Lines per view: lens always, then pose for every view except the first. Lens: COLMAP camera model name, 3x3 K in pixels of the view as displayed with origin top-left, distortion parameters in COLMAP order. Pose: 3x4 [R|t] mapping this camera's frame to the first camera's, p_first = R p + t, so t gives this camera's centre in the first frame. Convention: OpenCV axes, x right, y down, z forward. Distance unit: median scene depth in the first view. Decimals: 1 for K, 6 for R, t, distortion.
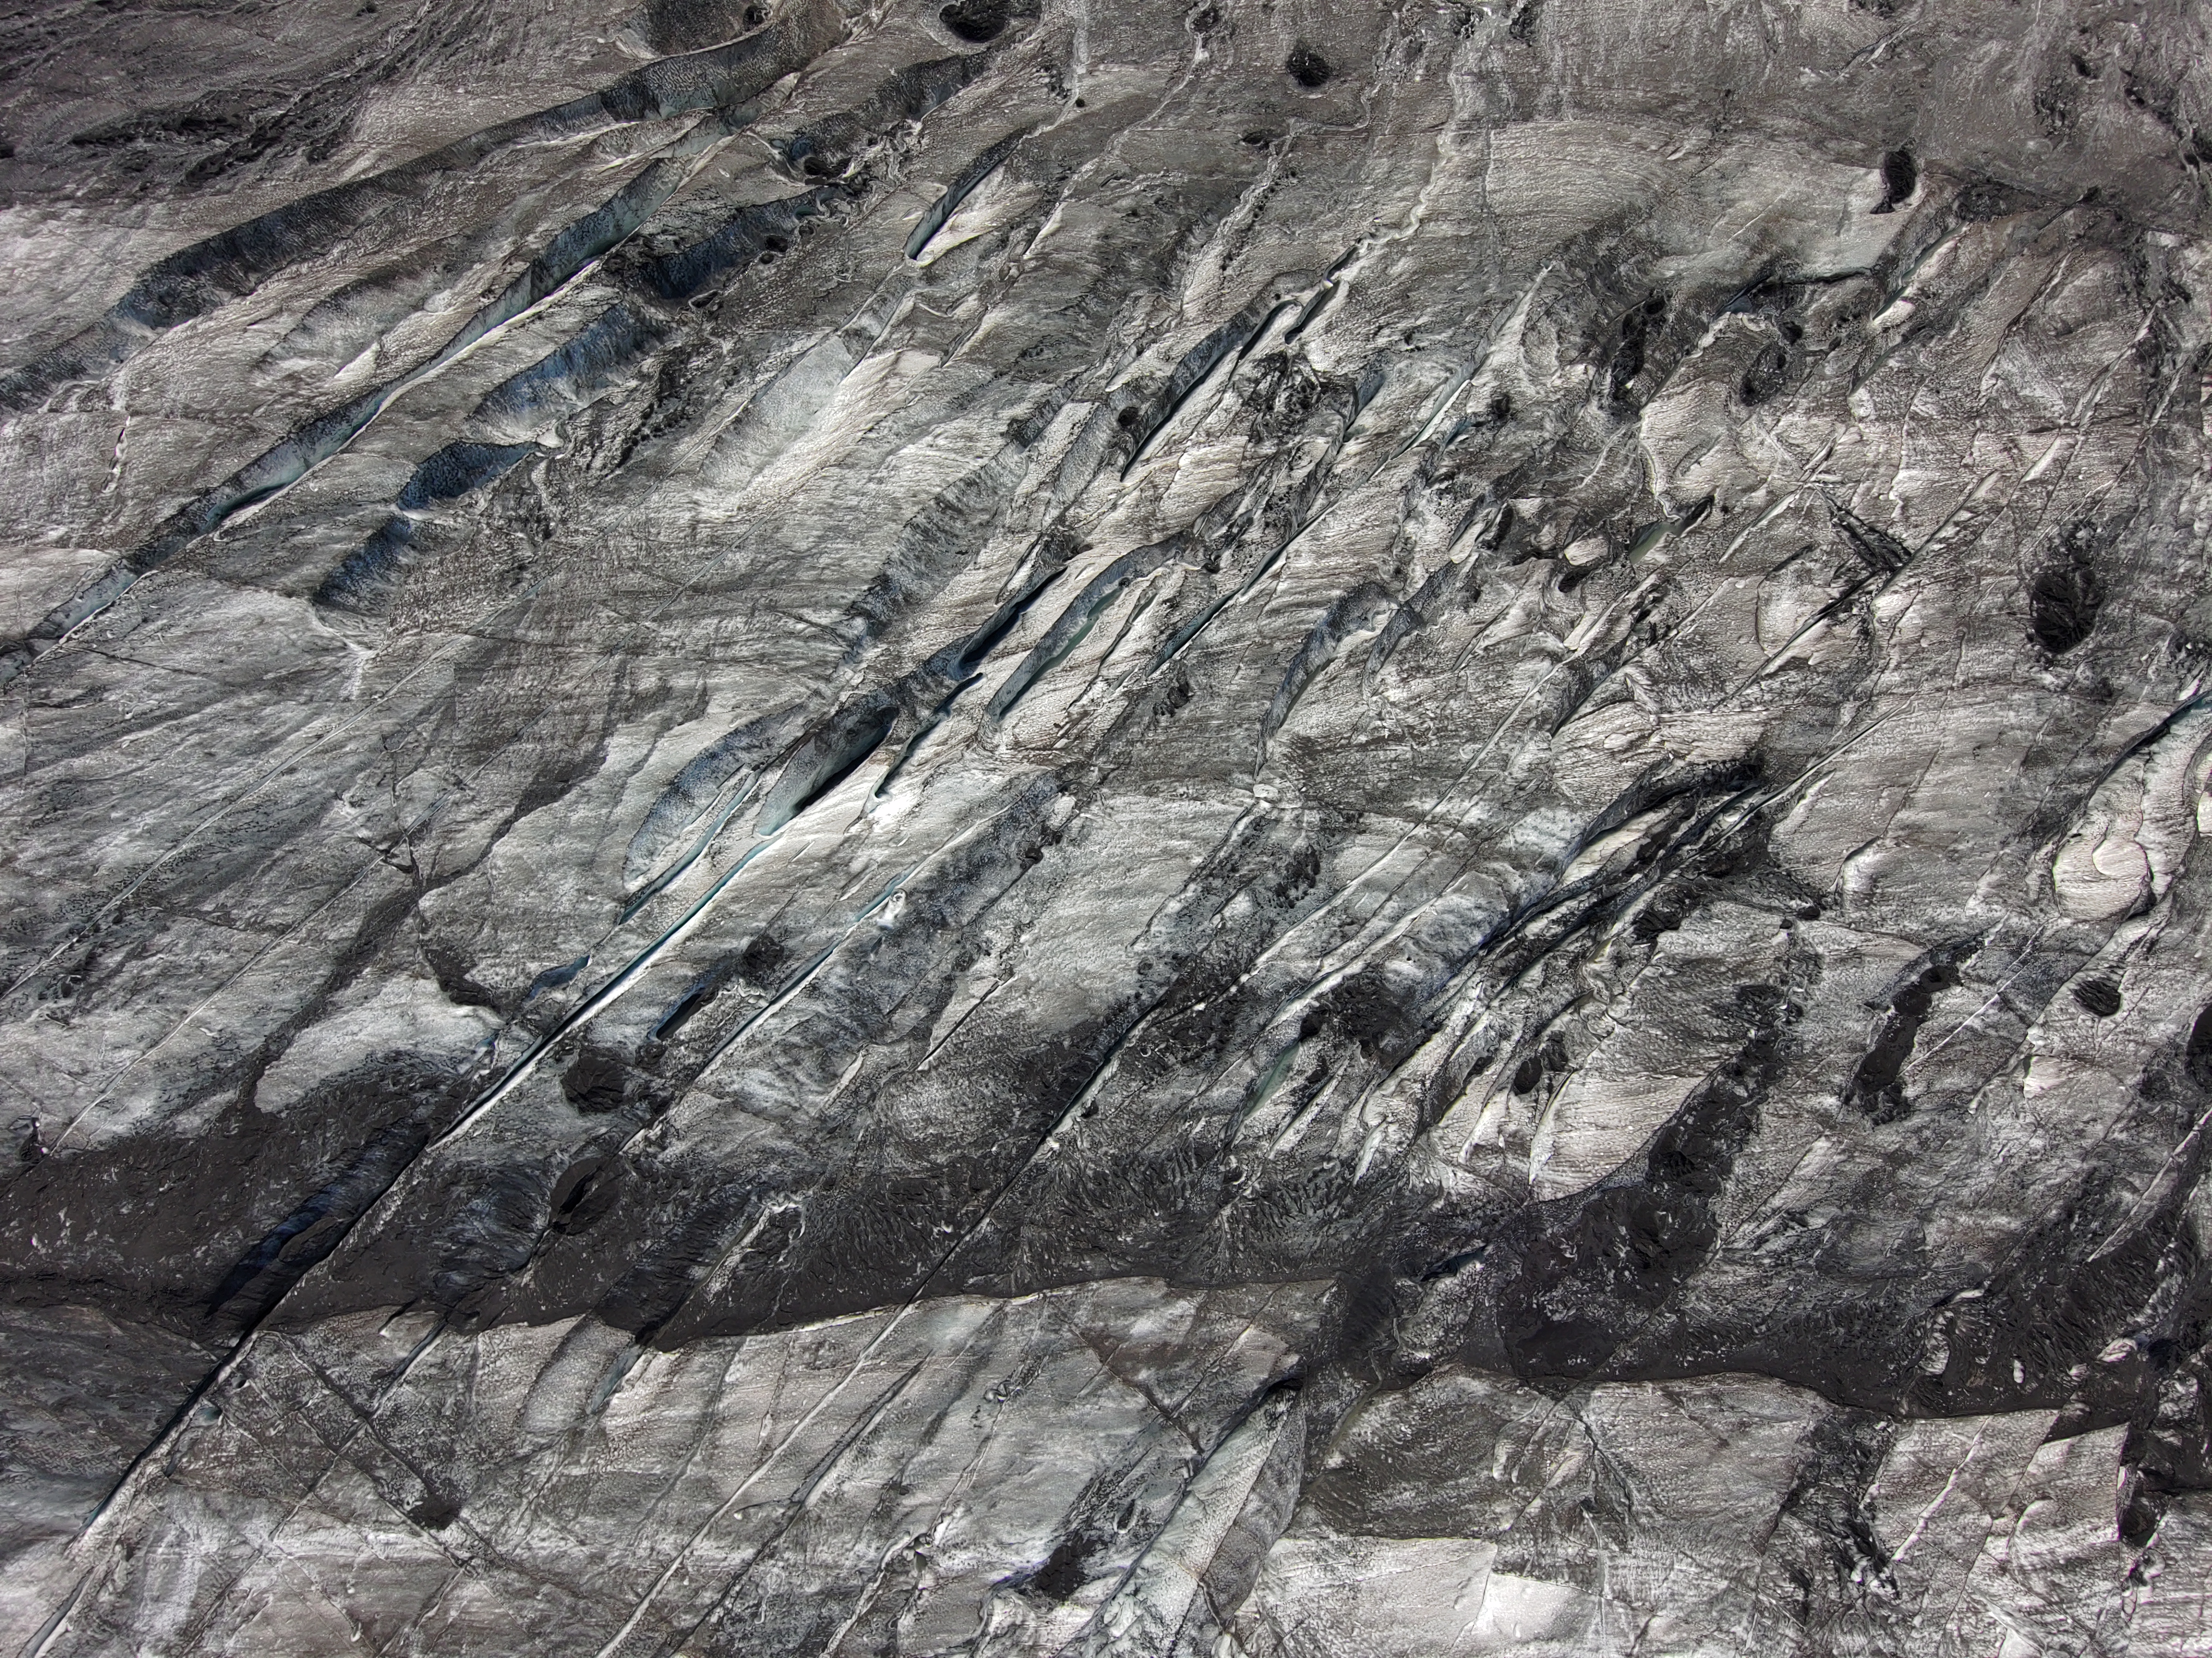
lens RADIAL K [[1257.9, 0, 1112.2], [0, 1257.9, 826.2], [0, 0, 1]] dist [0.119941, -0.120242]
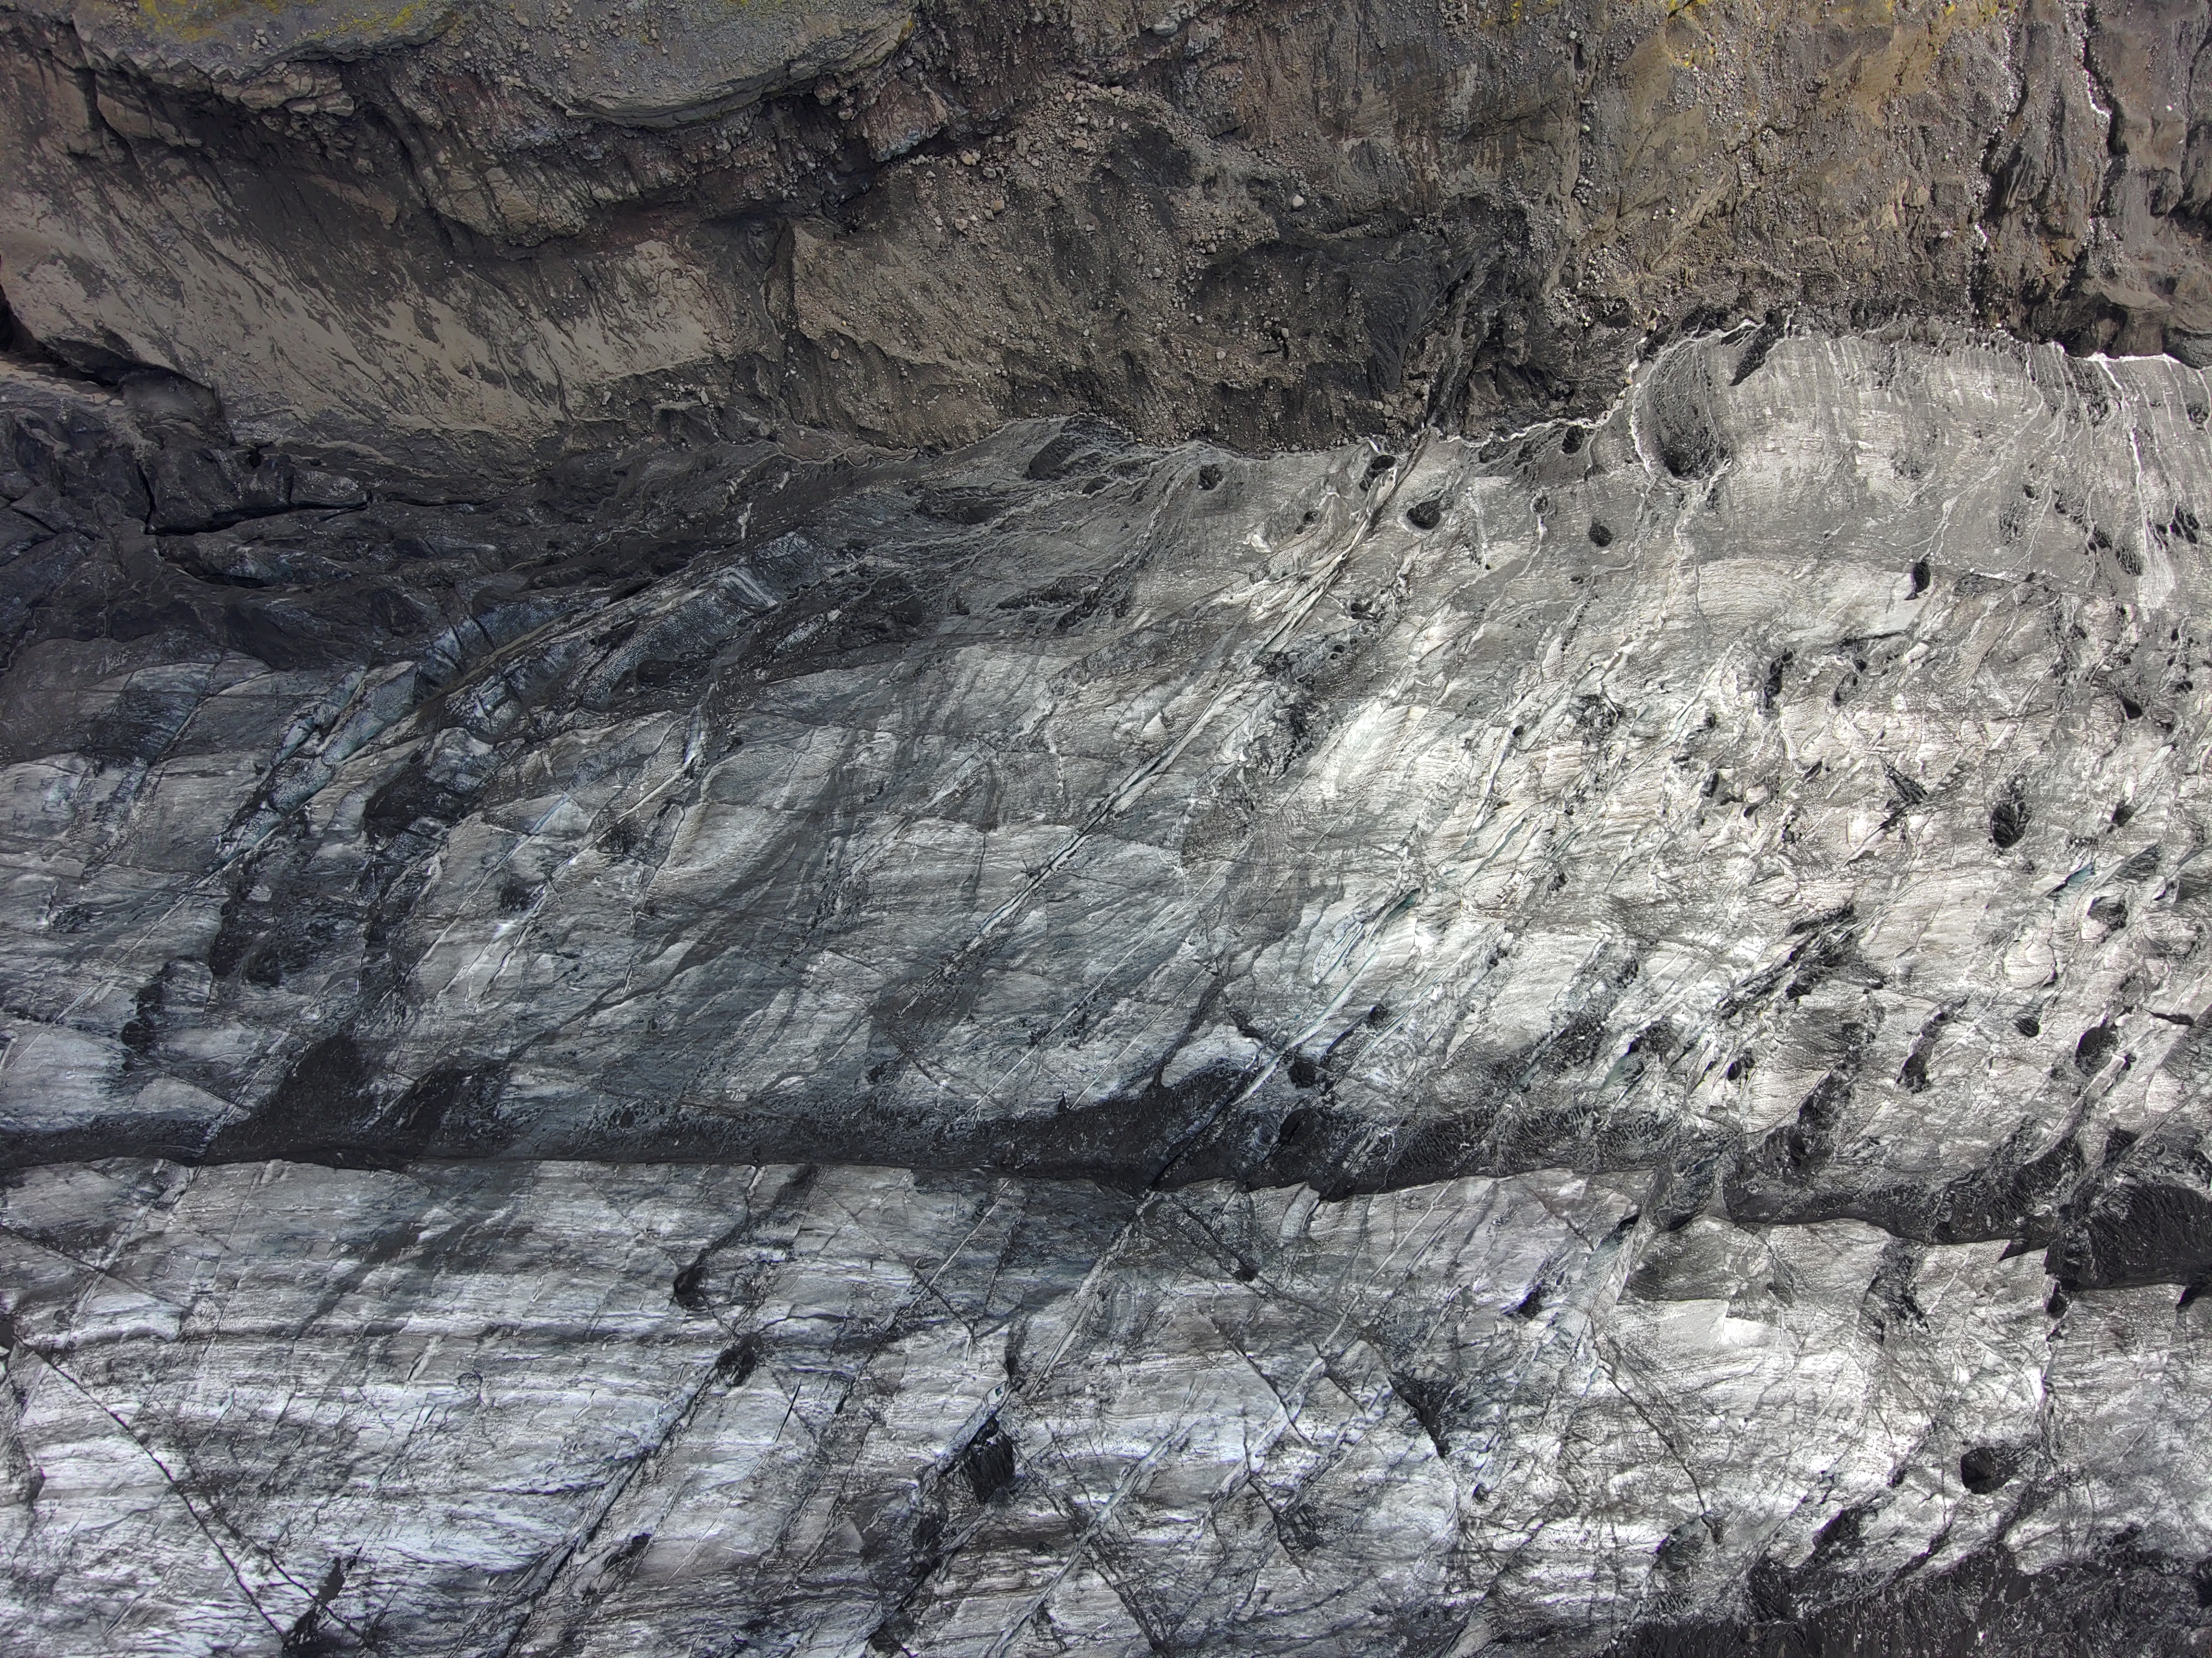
lens RADIAL K [[1345.0, 0, 1106.0], [0, 1345.0, 829.0], [0, 0, 1]] dist [0.187000, -0.191402]
pose [[0.999488, -0.009327, 0.030619, -0.712815], [0.009104, 0.999931, 0.007422, -0.202967], [-0.030686, -0.007139, 0.999504, -1.114247]]
